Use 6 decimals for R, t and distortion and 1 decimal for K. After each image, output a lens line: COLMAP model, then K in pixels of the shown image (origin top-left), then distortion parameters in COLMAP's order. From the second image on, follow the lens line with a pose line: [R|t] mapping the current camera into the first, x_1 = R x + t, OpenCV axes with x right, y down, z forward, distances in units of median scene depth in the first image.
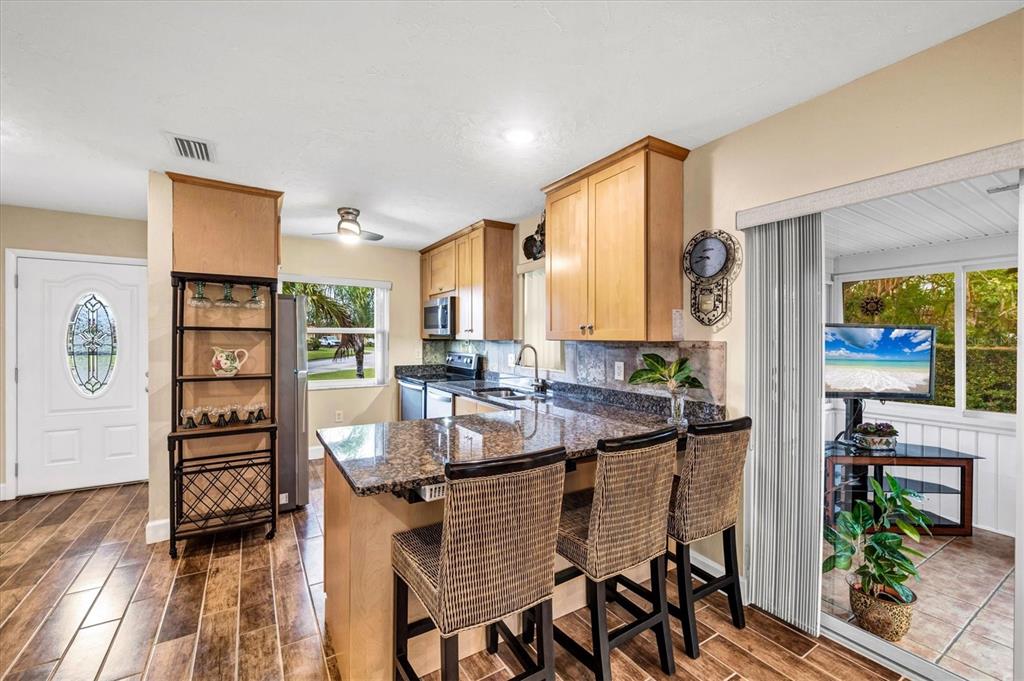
lens RADIAL K [[420.6, 0, 508.1], [0, 420.6, 339.1], [0, 0, 1]] dist [-0.001004, 0.000171]
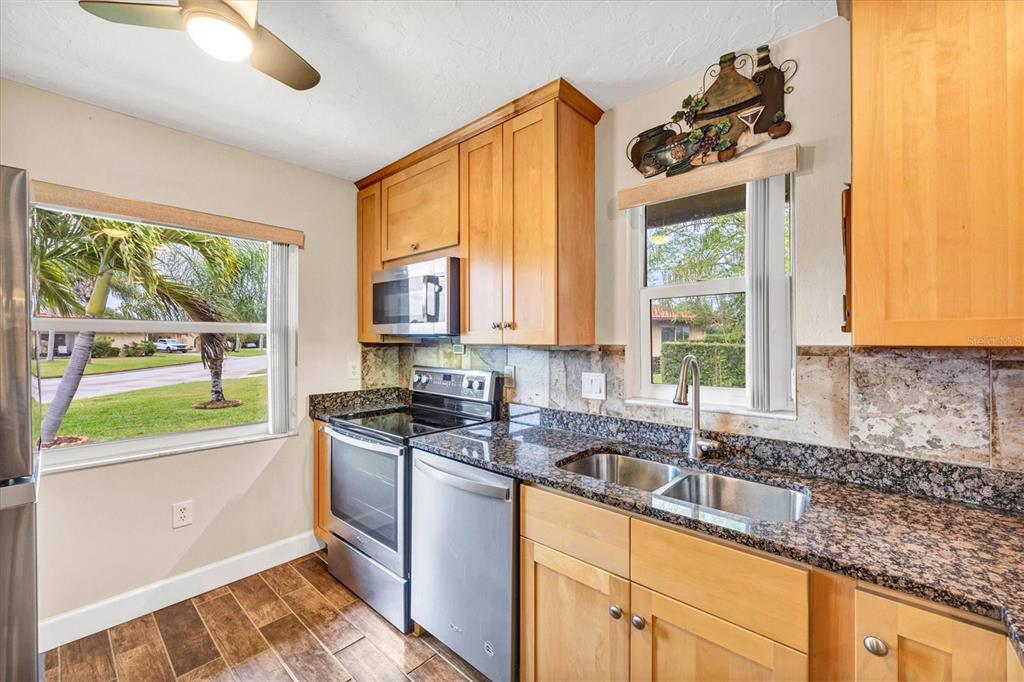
lens RADIAL K [[420.6, 0, 508.1], [0, 420.6, 339.6], [0, 0, 1]] dist [-0.001004, 0.000171]
pose [[0.962374, -0.003696, 0.271703, -0.205193], [0.004140, 0.999991, -0.001060, -0.004113], [-0.271696, 0.002145, 0.962381, 0.506825]]
